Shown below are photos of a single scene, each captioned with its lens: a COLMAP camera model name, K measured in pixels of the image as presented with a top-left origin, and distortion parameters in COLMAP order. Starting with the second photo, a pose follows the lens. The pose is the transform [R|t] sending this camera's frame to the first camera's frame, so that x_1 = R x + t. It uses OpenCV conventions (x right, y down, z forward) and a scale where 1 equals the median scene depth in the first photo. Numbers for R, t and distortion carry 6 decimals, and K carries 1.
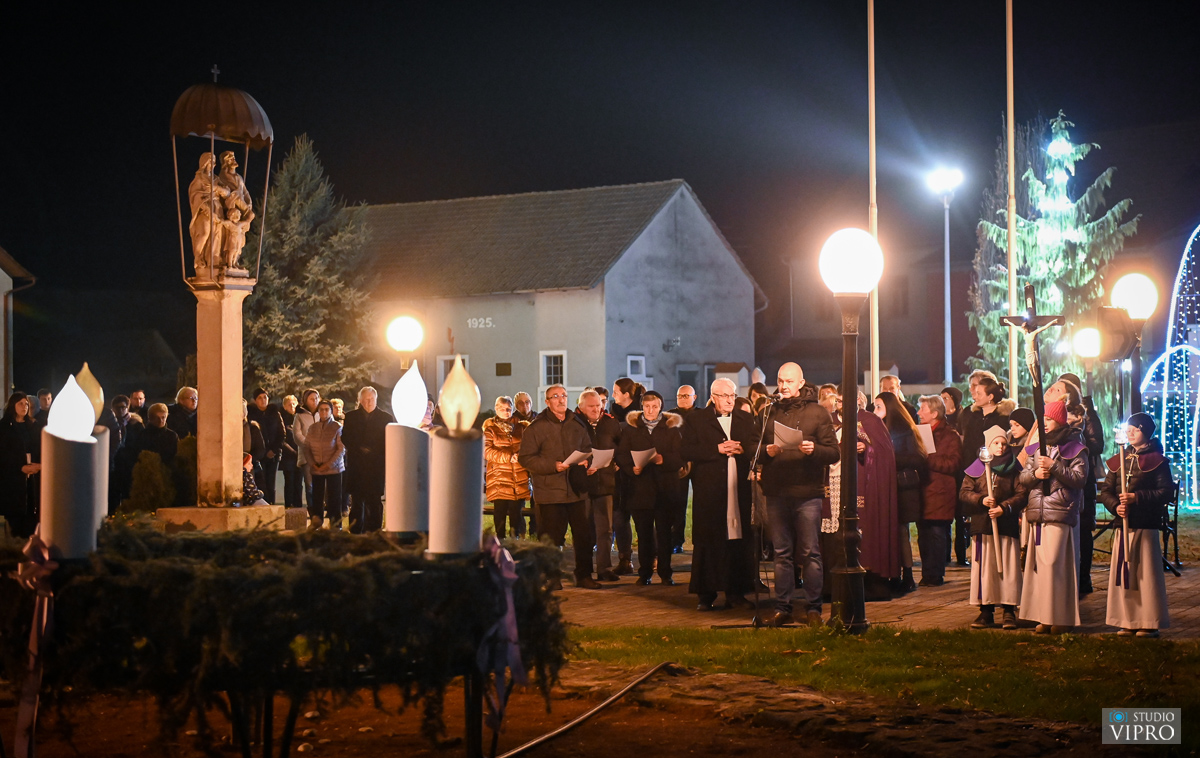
lens RADIAL K [[2085.5, 0, 601.3], [0, 2085.5, 379.7], [0, 0, 1]] dist [0.020909, 0.000000]
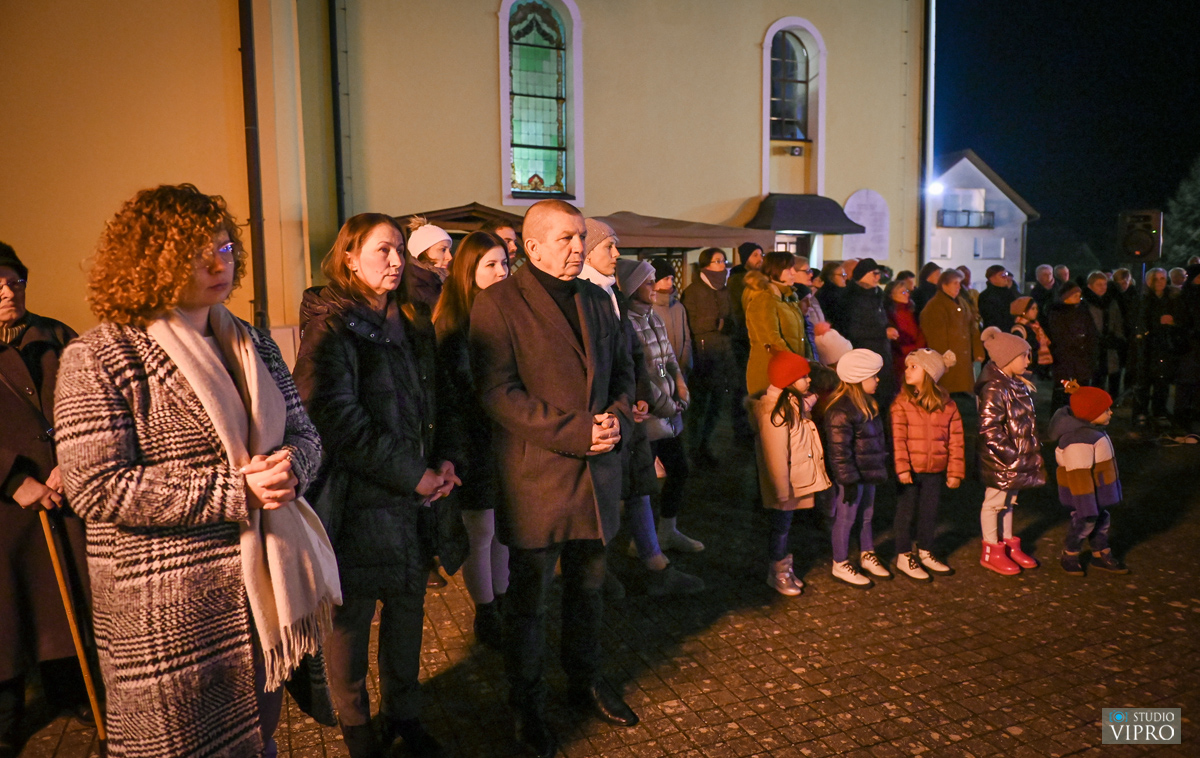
lens RADIAL K [[826.8, 0, 594.3], [0, 826.8, 369.0], [0, 0, 1]] dist [-0.016819, 0.011386]
pose [[0.772036, 0.060706, -0.632673, -0.371895], [0.013530, 0.993633, 0.111851, 0.010684], [0.635435, -0.094913, 0.766299, 0.522579]]
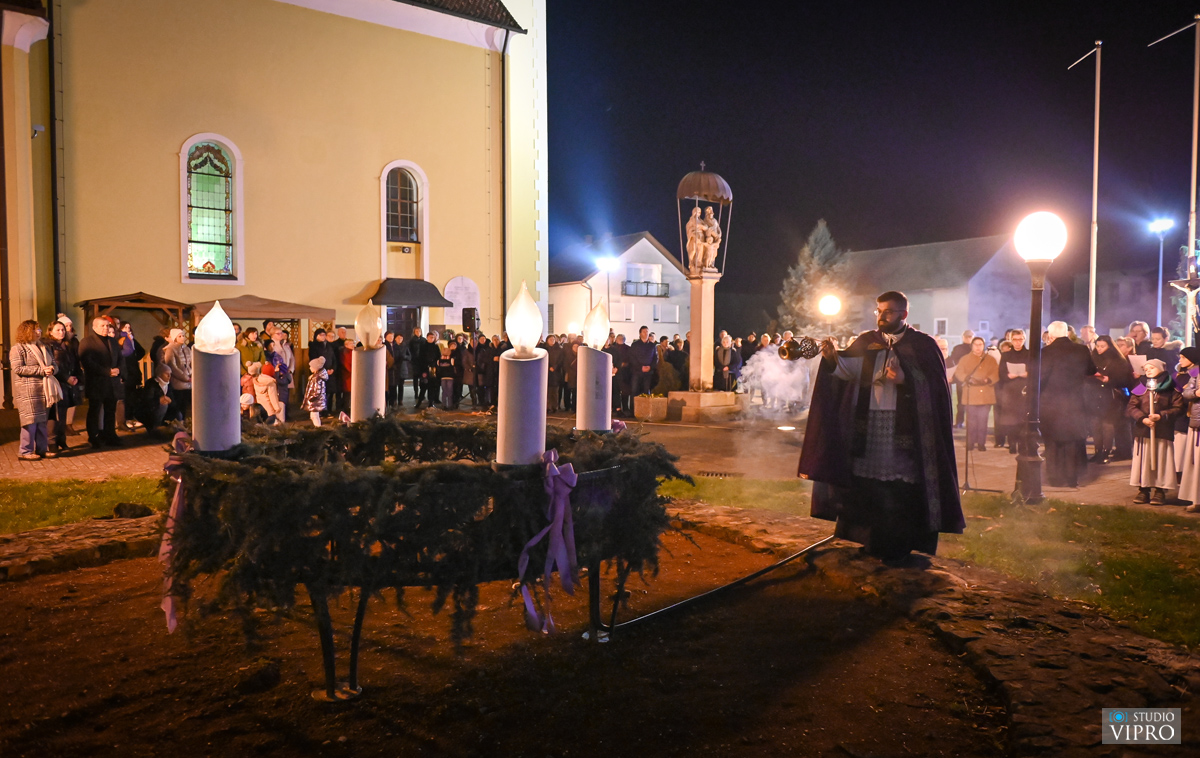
lens RADIAL K [[866.9, 0, 599.4], [0, 866.9, 384.5], [0, 0, 1]] dist [-0.015338, -0.000413]
pose [[0.913982, 0.031403, -0.404538, 0.056791], [-0.007062, 0.998081, 0.061522, 0.005253], [0.405693, -0.053374, 0.912450, 0.230359]]
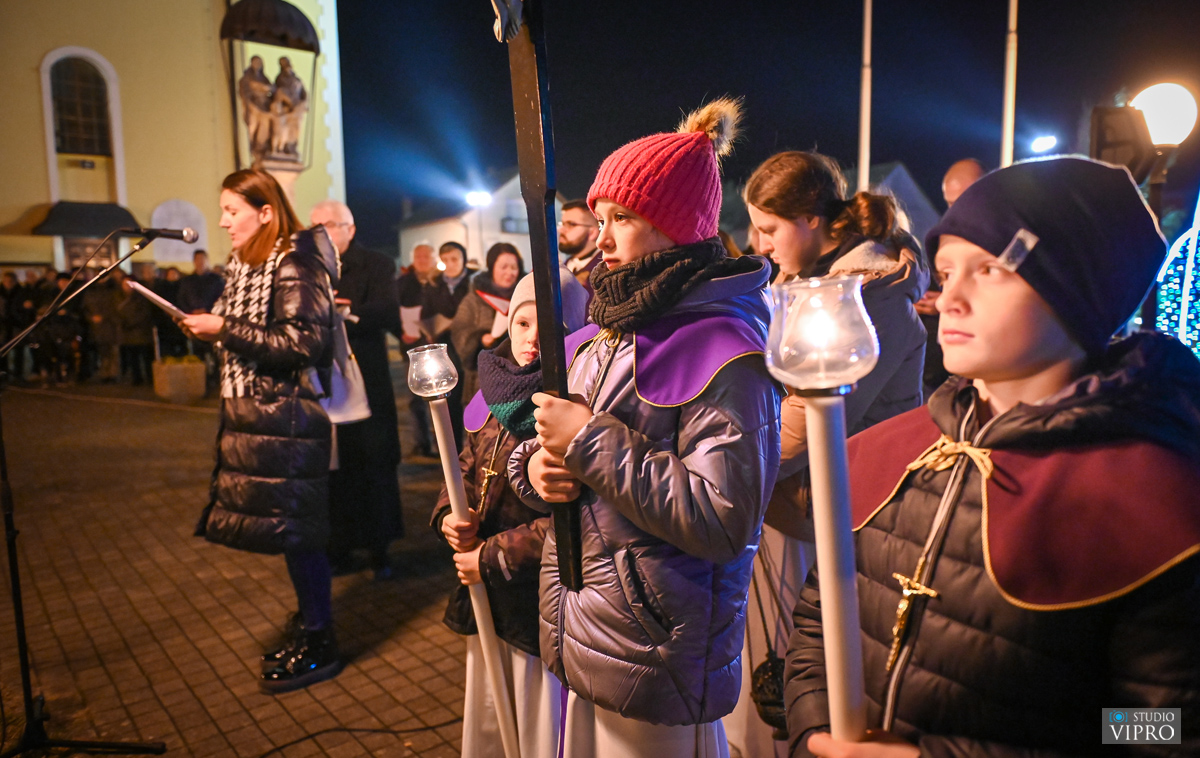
lens RADIAL K [[826.8, 0, 593.3], [0, 826.8, 378.9], [0, 0, 1]] dist [-0.016819, 0.011386]
pose [[0.937418, 0.038759, -0.346043, 0.162221], [0.005801, 0.991909, 0.126817, 0.016144], [0.348159, -0.120888, 0.929608, 0.609720]]
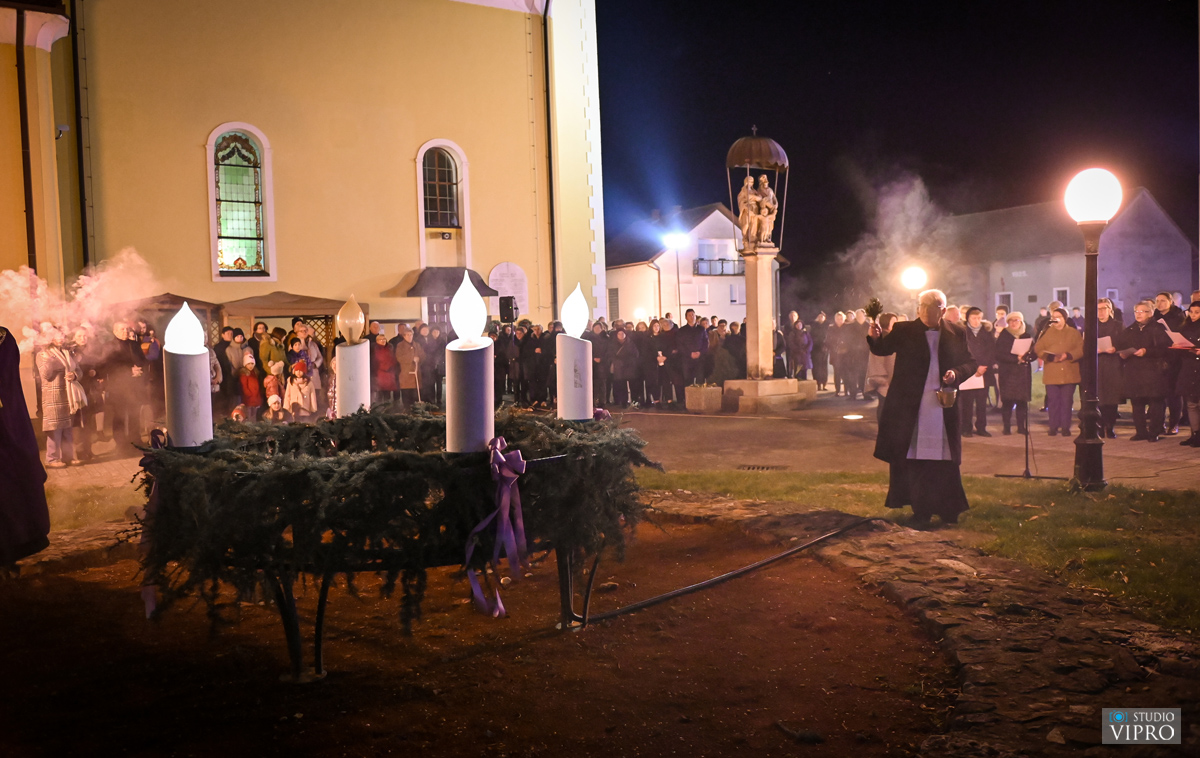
lens RADIAL K [[967.9, 0, 588.9], [0, 967.9, 387.9], [0, 0, 1]] dist [-0.031428, -0.004398]
pose [[0.873100, 0.009959, -0.487439, 0.089056], [0.028546, 0.997032, 0.071501, 0.005516], [0.486704, -0.076342, 0.870225, 0.223236]]
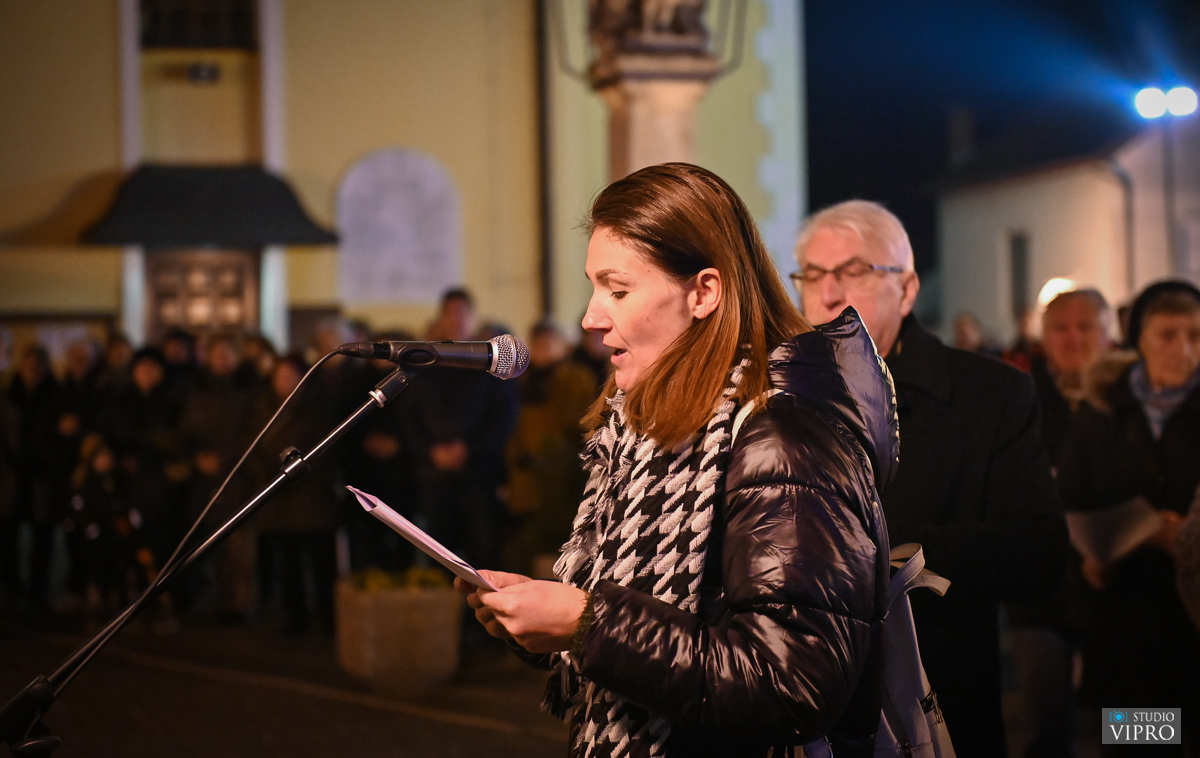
lens RADIAL K [[2338.1, 0, 597.4], [0, 2338.1, 371.0], [0, 0, 1]] dist [-0.068040, 0.000000]
pose [[0.746545, -0.000897, -0.665334, 0.149644], [0.020412, 0.999559, 0.021556, 0.008261], [0.665022, -0.029673, 0.746234, 0.615132]]
